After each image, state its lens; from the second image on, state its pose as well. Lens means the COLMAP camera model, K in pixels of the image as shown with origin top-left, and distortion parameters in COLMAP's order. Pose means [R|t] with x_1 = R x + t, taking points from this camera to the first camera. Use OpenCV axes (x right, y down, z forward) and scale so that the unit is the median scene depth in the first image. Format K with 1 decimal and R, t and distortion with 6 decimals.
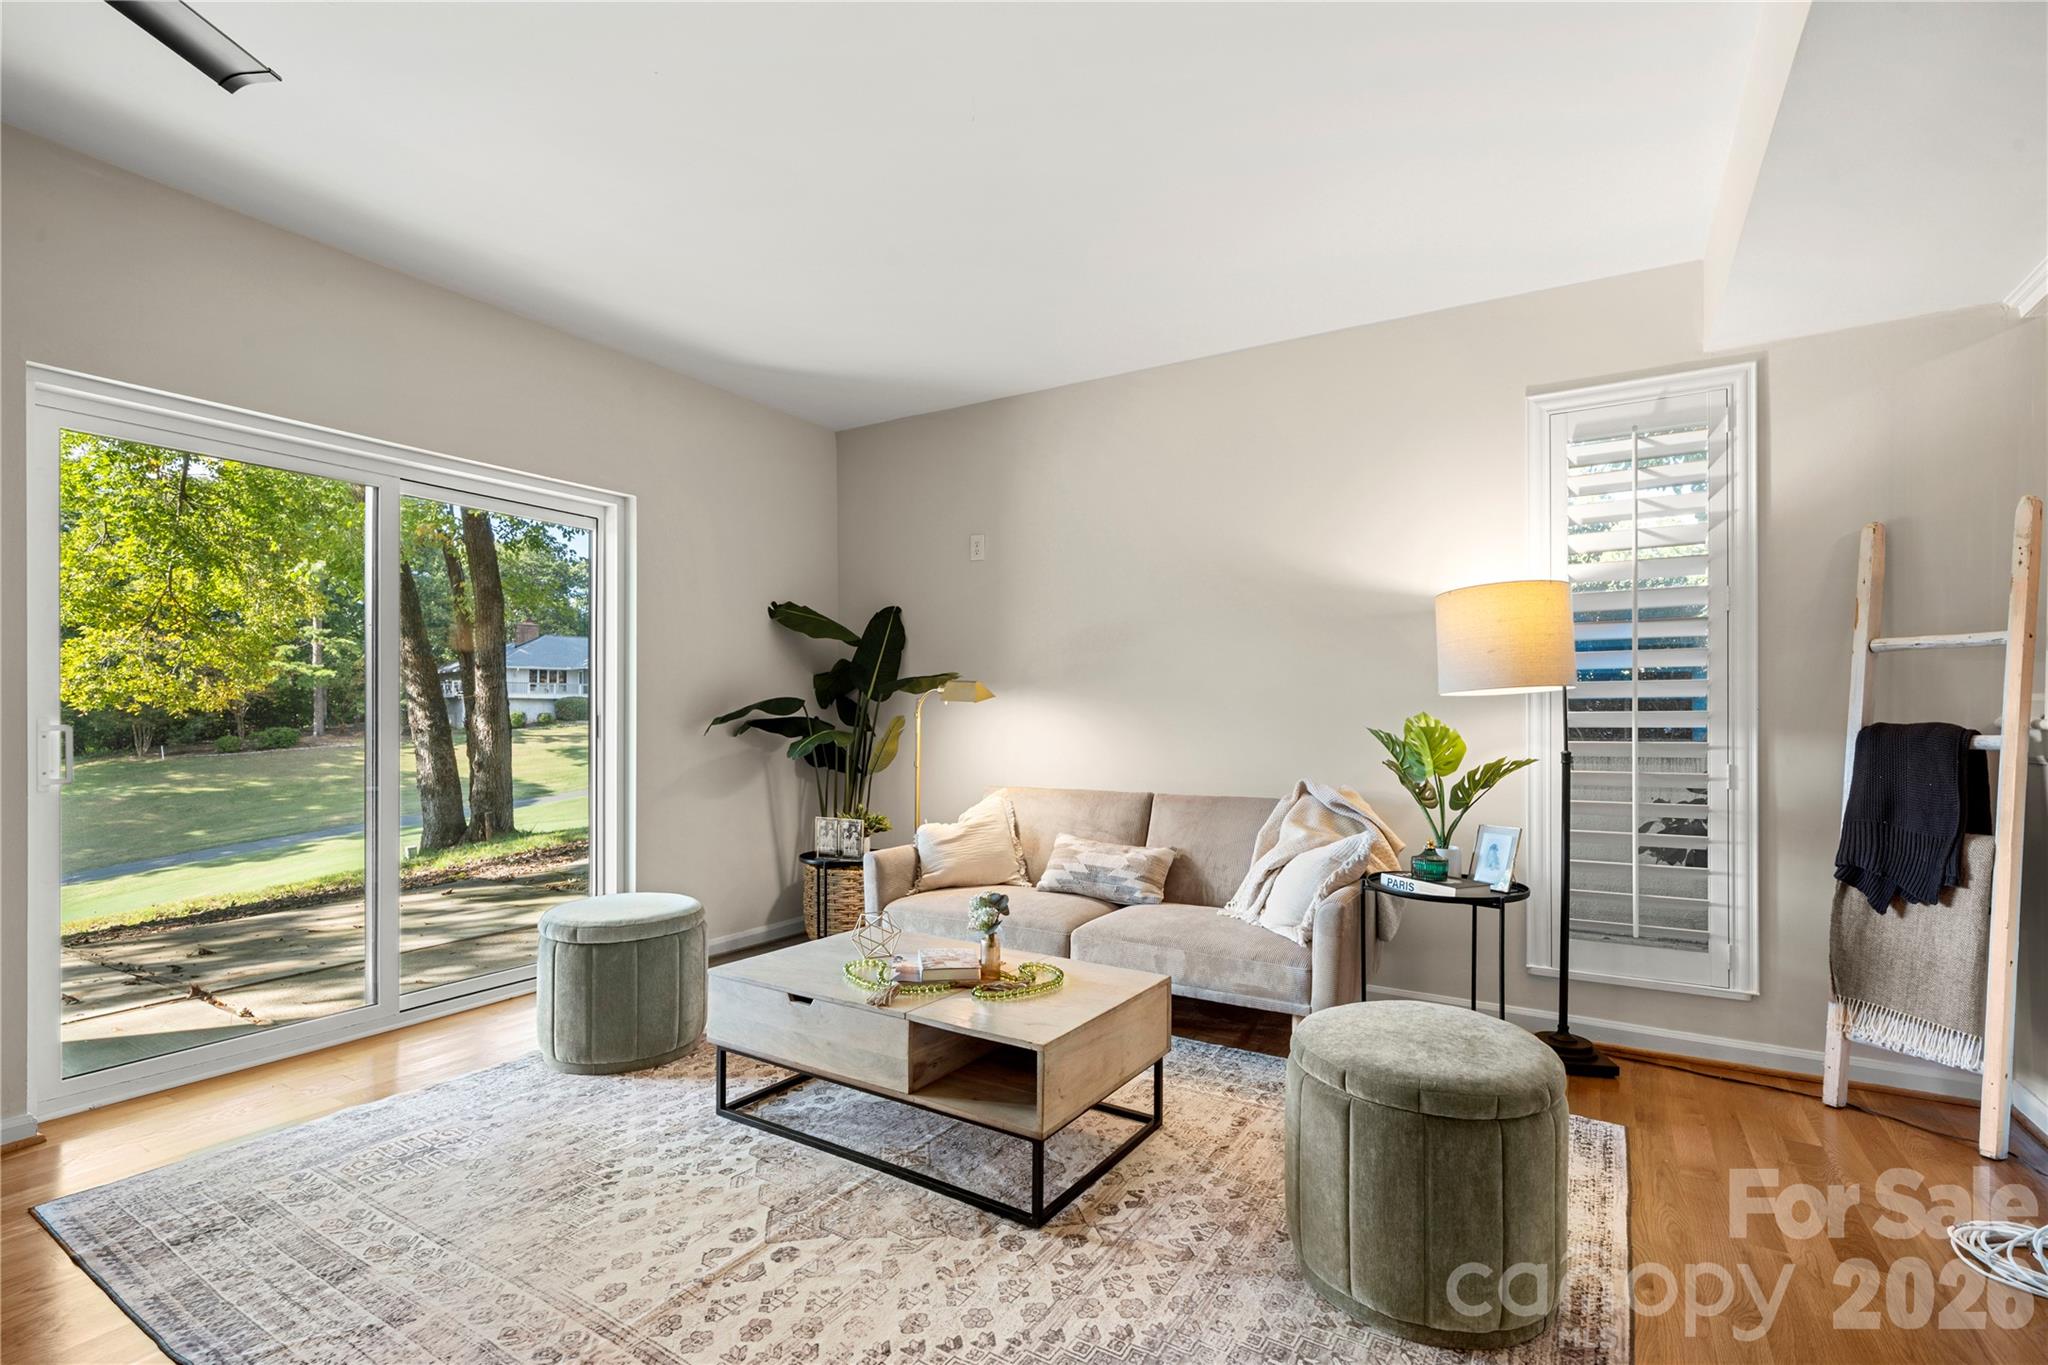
lens RADIAL K [[914.4, 0, 1023.2], [0, 914.4, 714.2], [0, 0, 1]] dist [0.001453, 0.000625]
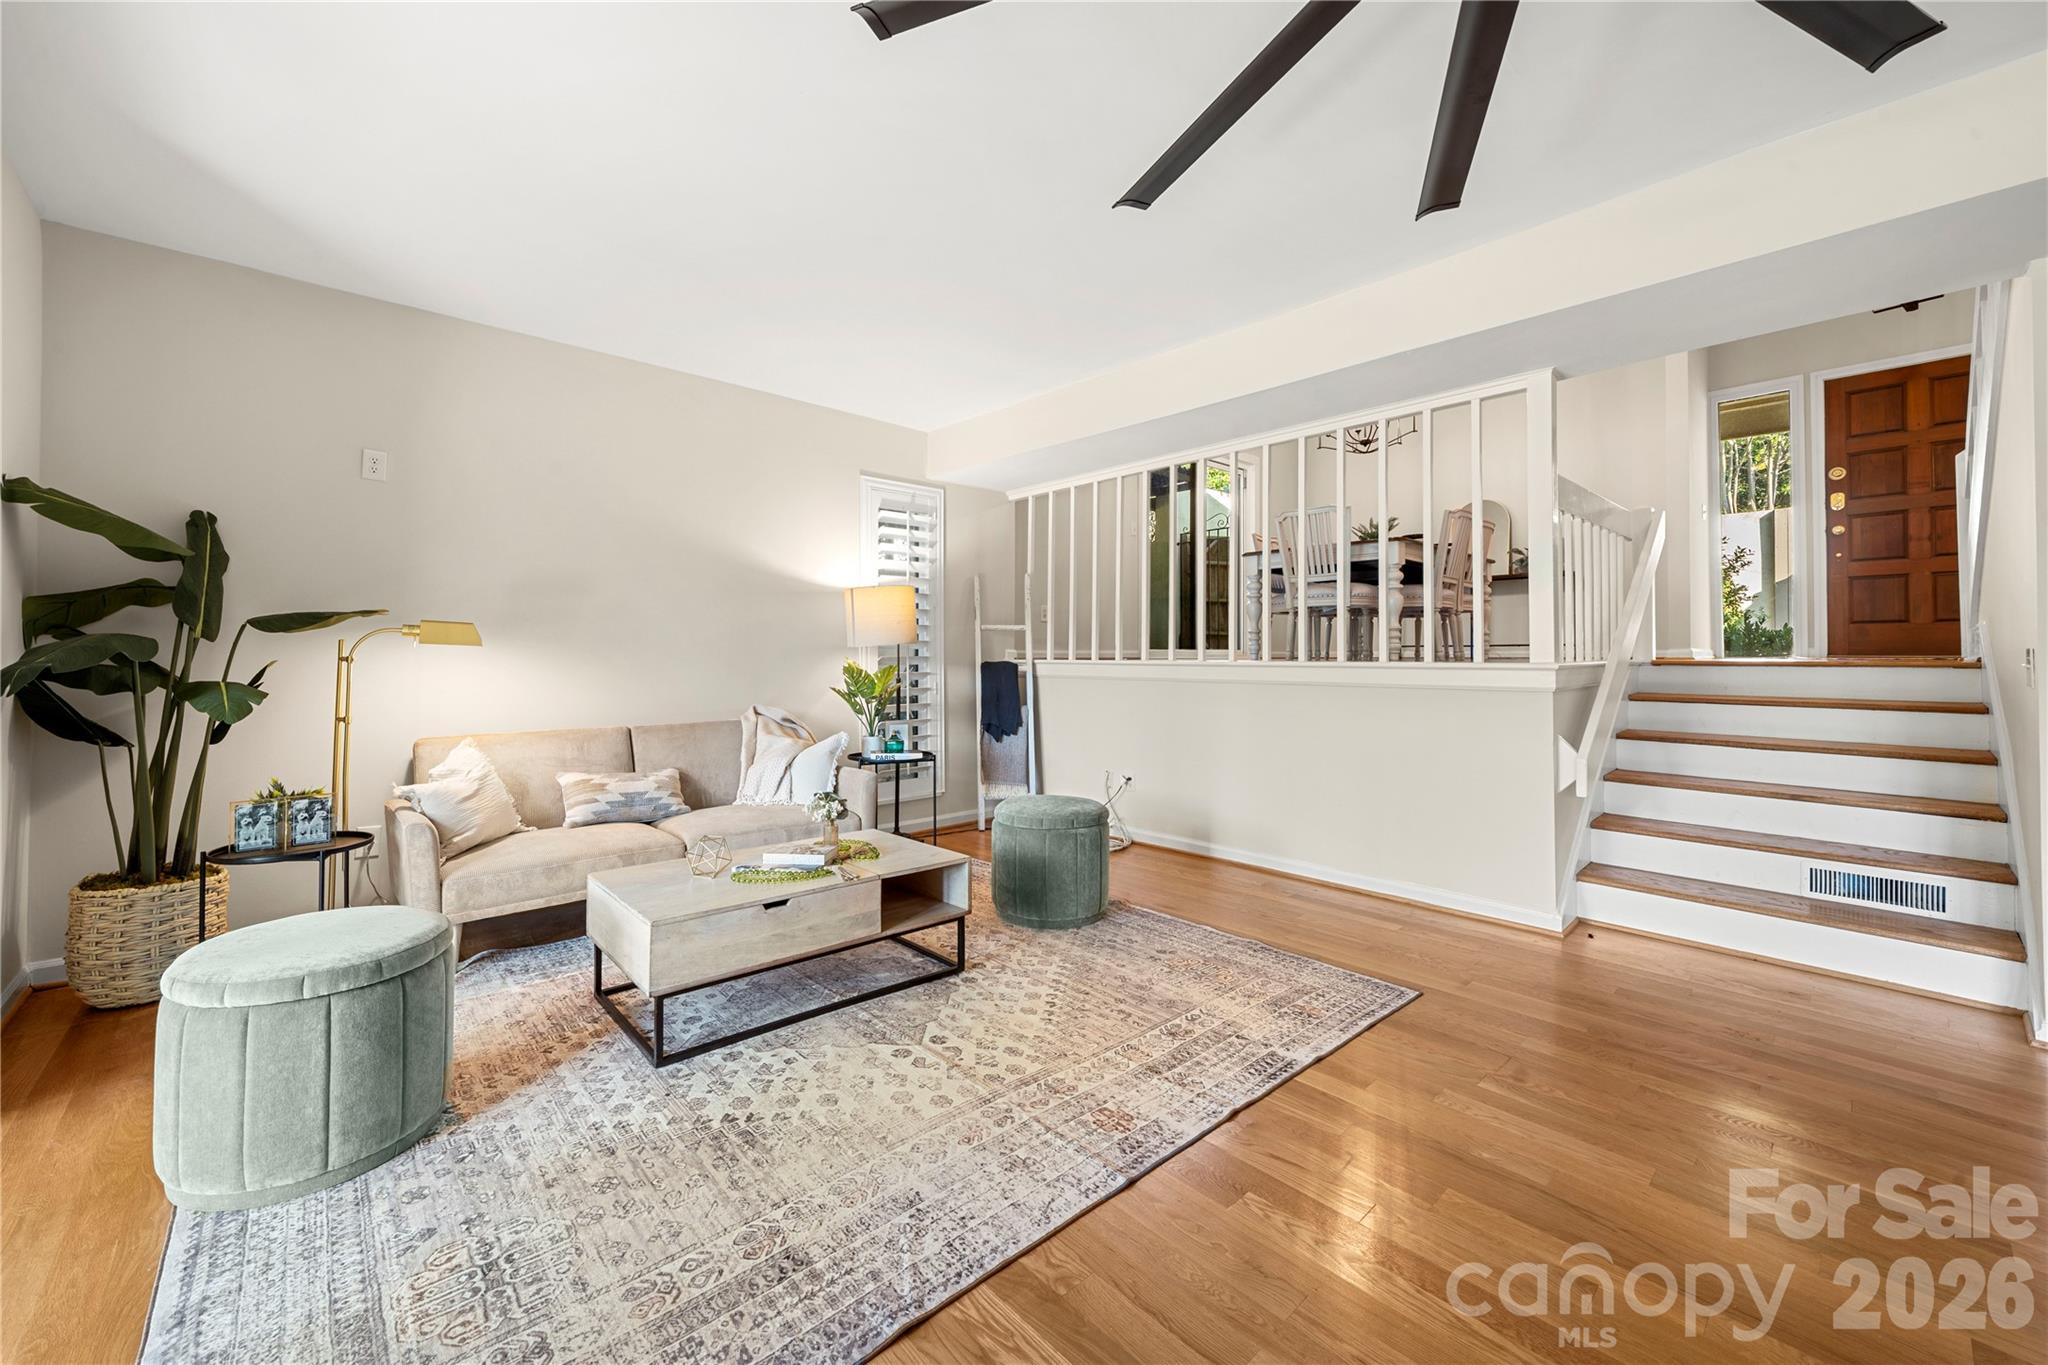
lens RADIAL K [[807.6, 0, 970.9], [0, 807.6, 643.7], [0, 0, 1]] dist [-0.000885, -0.000086]
pose [[0.312416, 0.015017, 0.949827, -1.150671], [-0.000372, 0.999877, -0.015686, -0.004492], [-0.949945, 0.004547, 0.312383, 0.443007]]
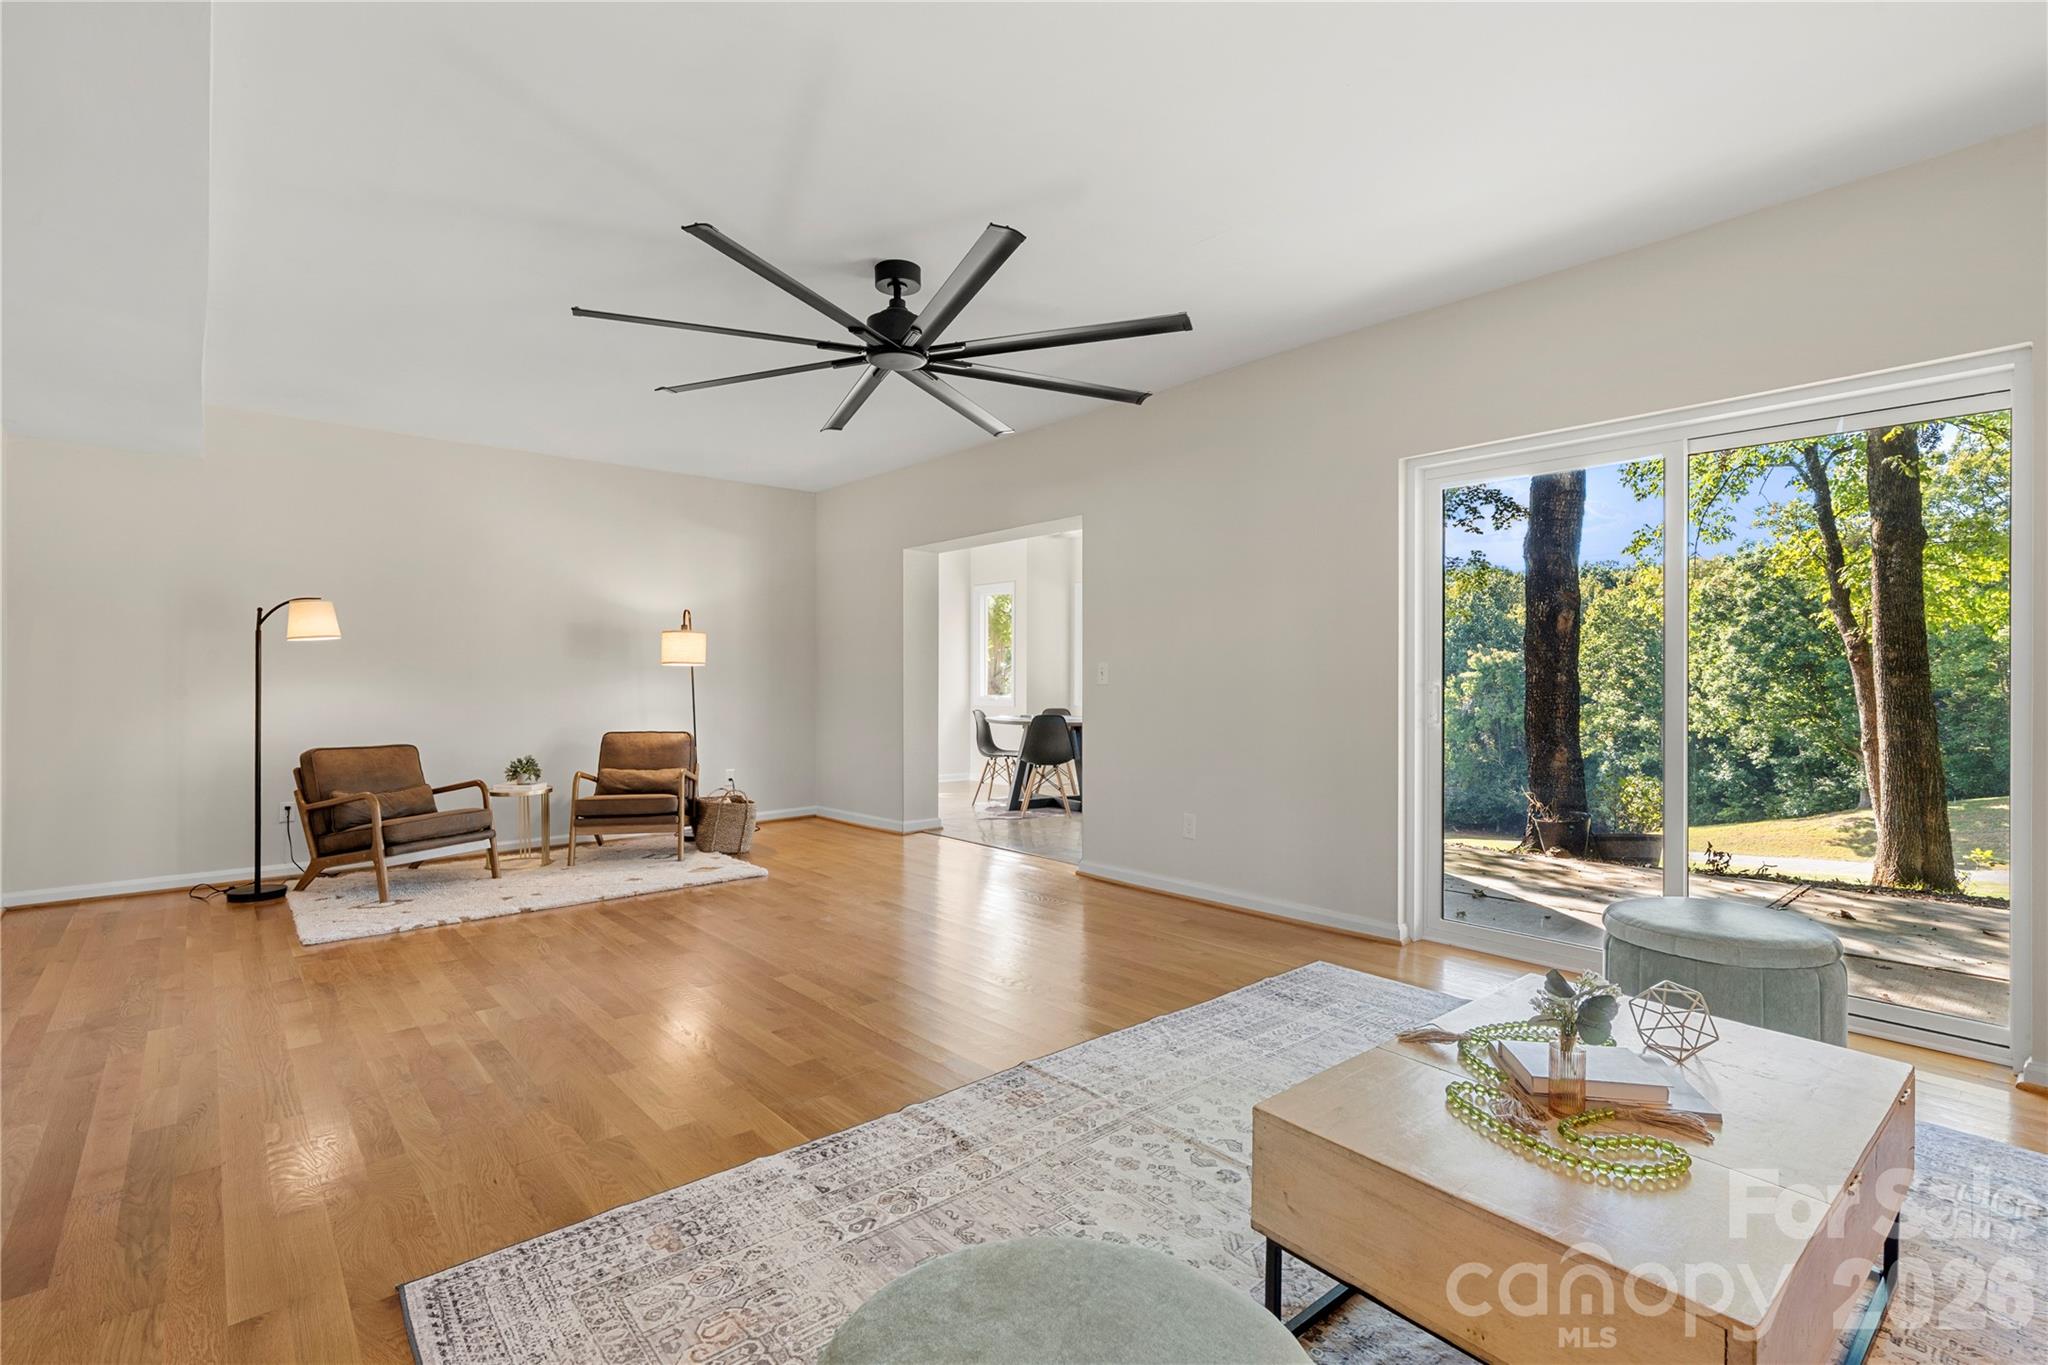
lens RADIAL K [[914.4, 0, 1020.5], [0, 914.4, 683.1], [0, 0, 1]] dist [0.001453, 0.000625]
pose [[-0.286989, 0.002987, -0.957929, 0.671911], [-0.001824, 0.999992, 0.003664, 0.002941], [0.957932, 0.002798, -0.286981, 0.853817]]
